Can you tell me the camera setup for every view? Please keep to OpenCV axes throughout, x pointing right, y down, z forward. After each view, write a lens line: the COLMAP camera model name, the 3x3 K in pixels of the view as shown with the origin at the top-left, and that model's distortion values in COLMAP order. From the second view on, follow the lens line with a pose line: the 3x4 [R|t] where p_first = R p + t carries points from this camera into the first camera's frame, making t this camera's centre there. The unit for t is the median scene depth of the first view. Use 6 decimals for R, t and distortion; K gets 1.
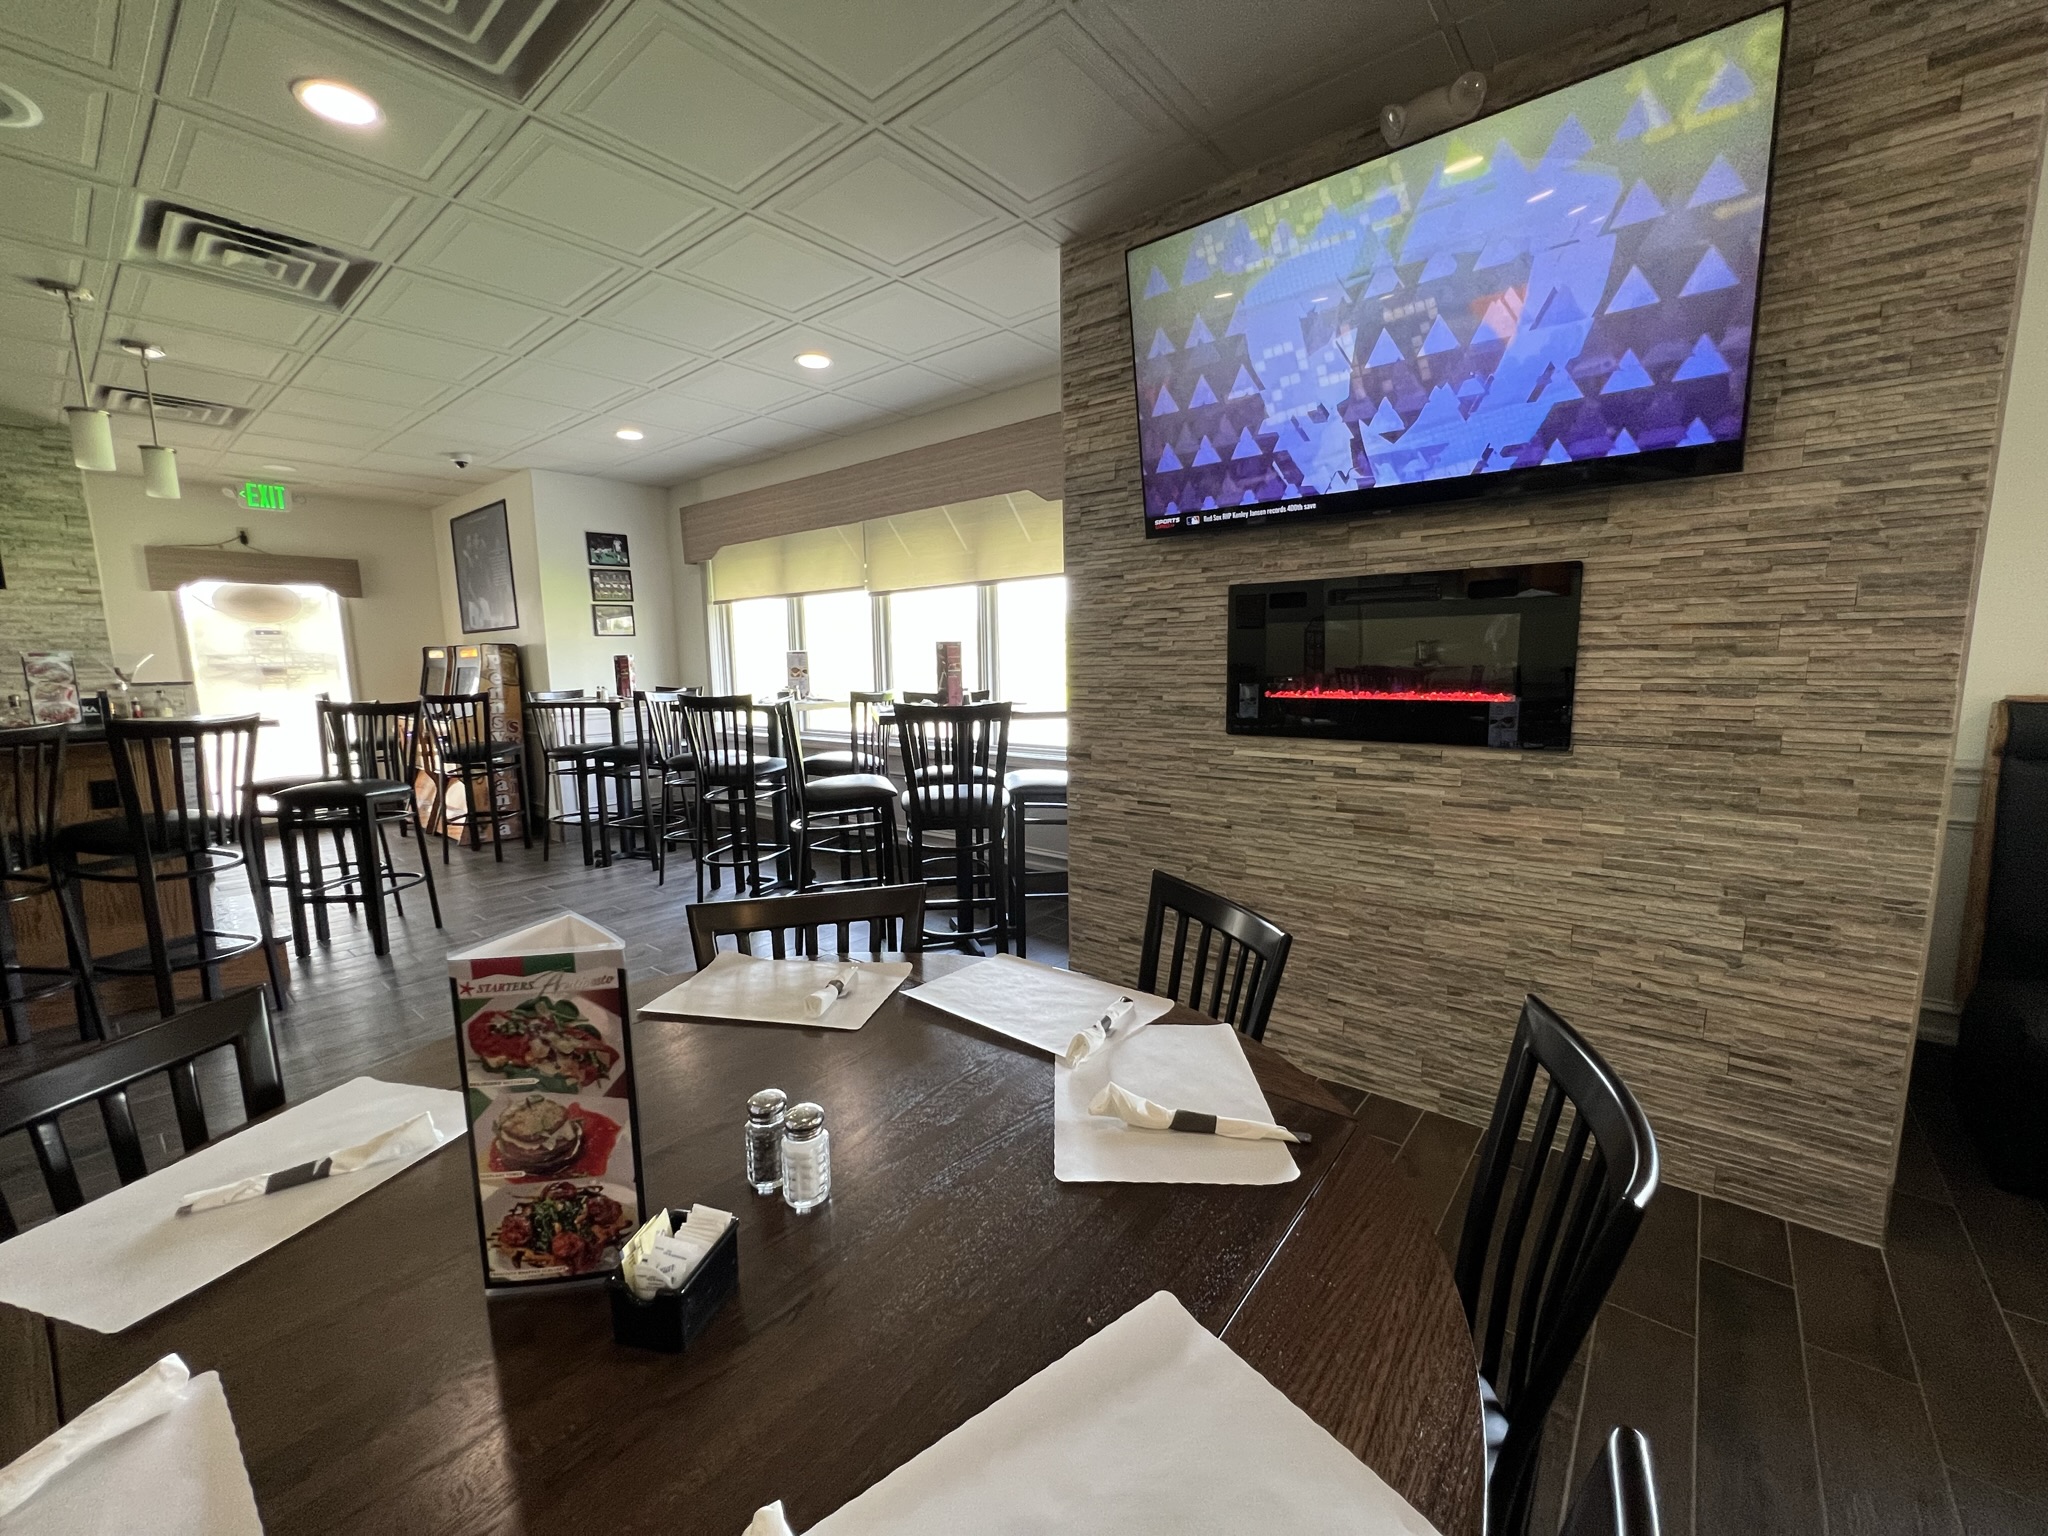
lens RADIAL K [[823.9, 0, 1024.0], [0, 823.9, 768.0], [0, 0, 1]] dist [-0.000324, -0.000145]
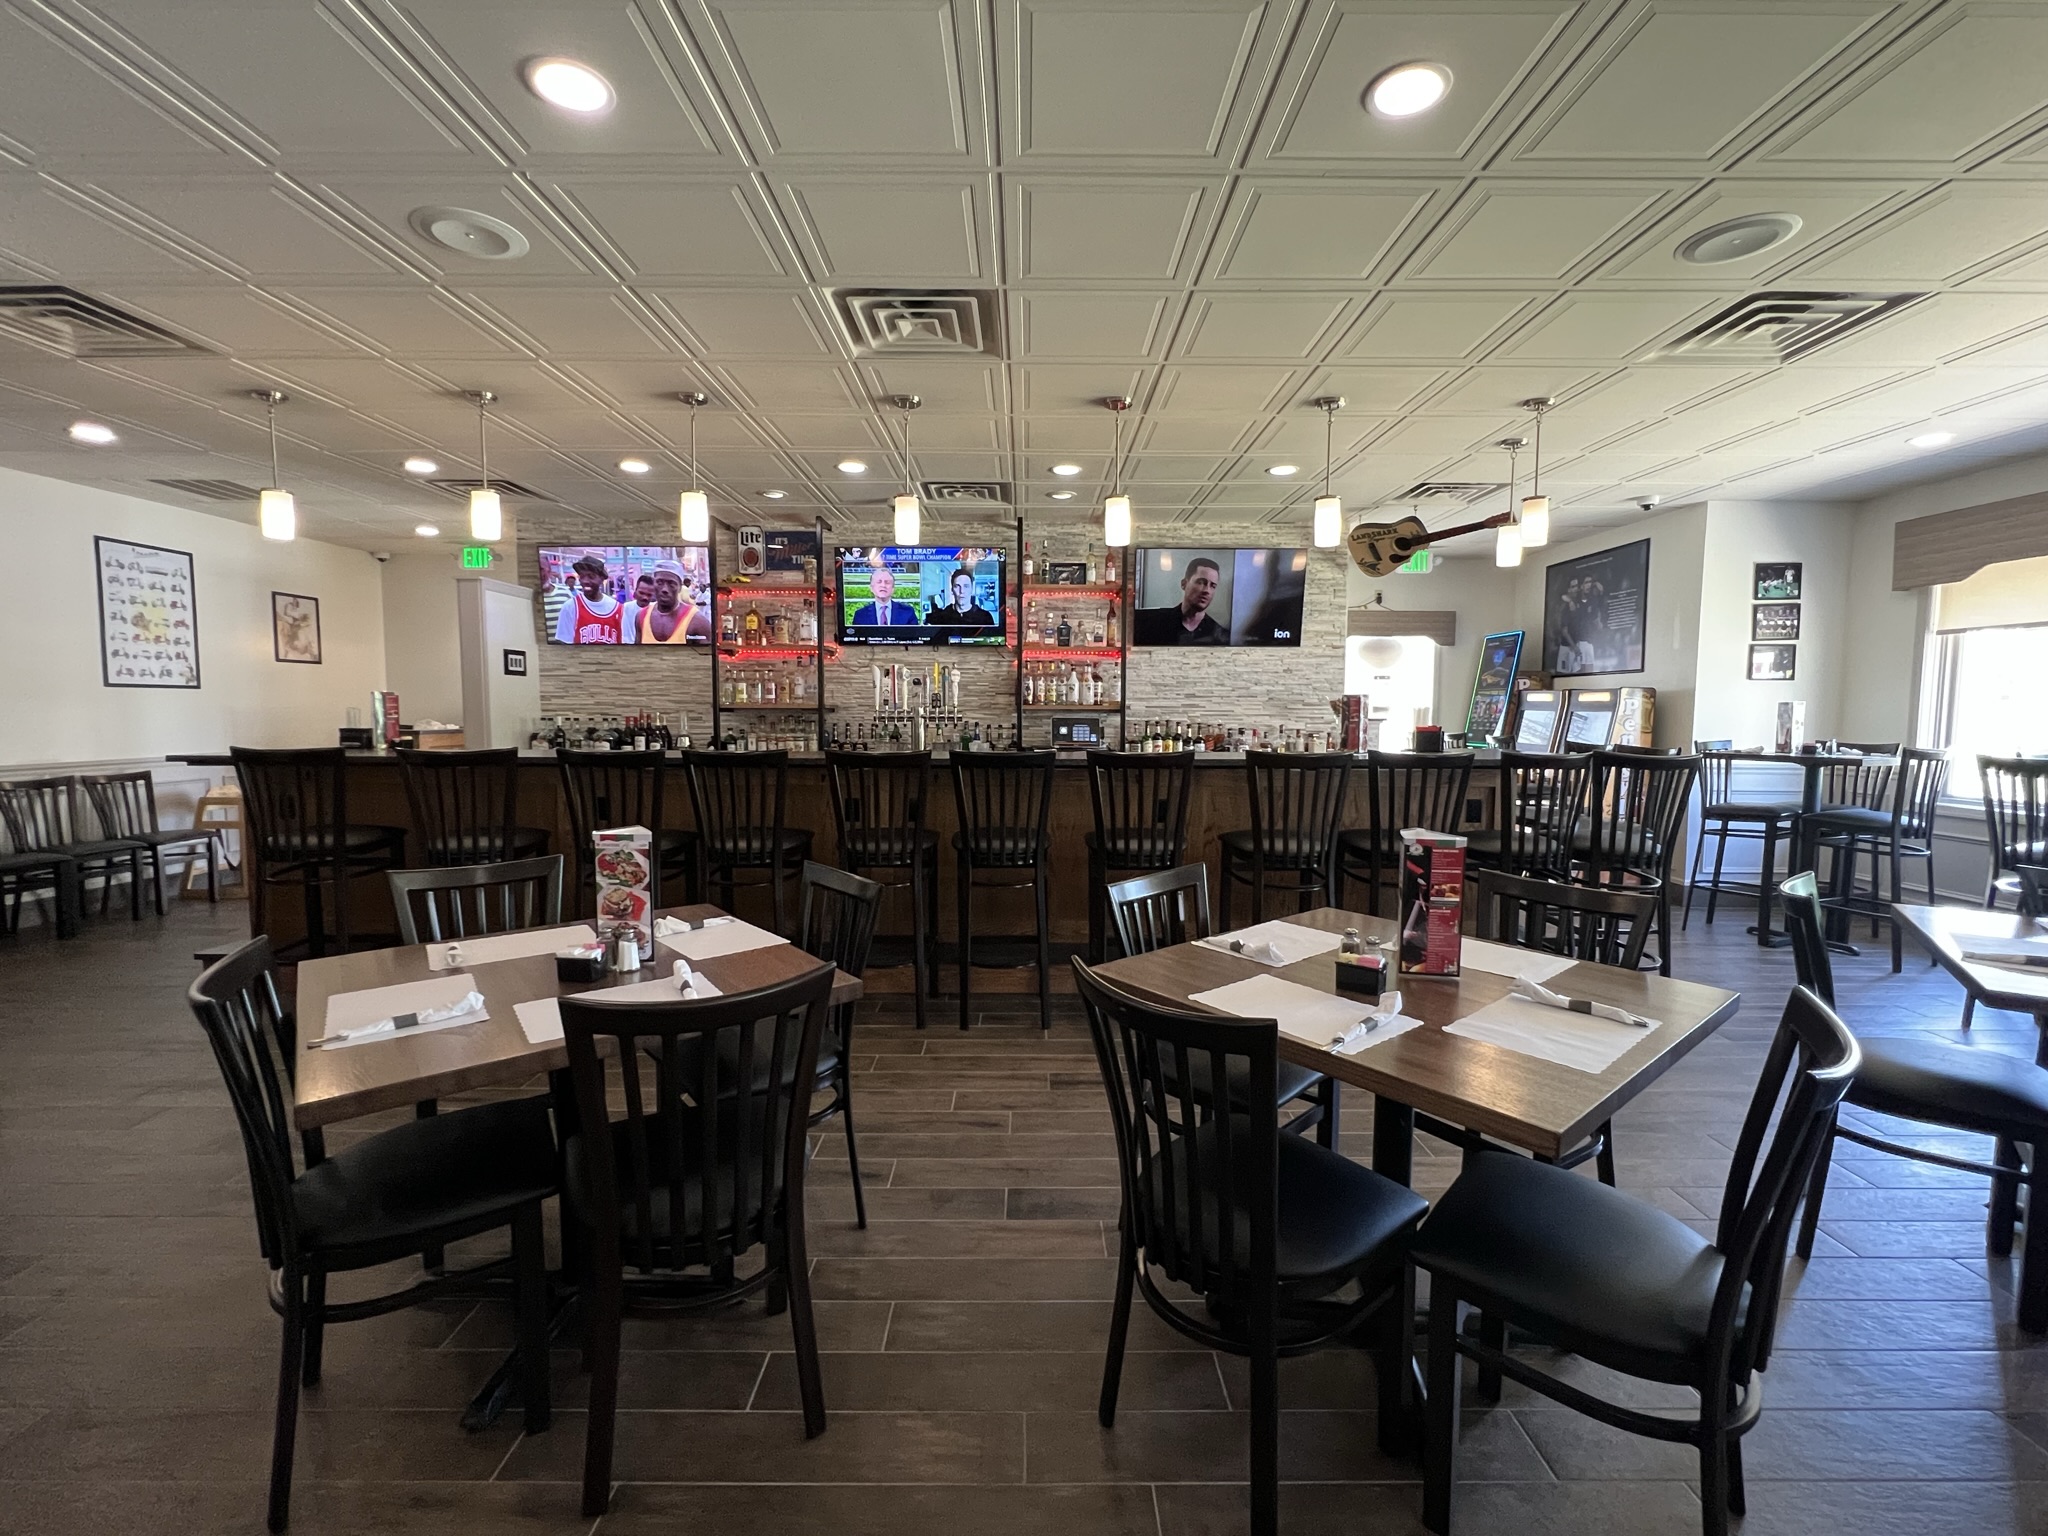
lens RADIAL K [[823.9, 0, 1024.0], [0, 823.9, 768.0], [0, 0, 1]] dist [-0.000324, -0.000145]
pose [[0.634795, 0.084528, -0.768043, -0.337420], [-0.117343, 0.993015, 0.012303, 0.015254], [0.763719, 0.082314, 0.640280, -0.160545]]
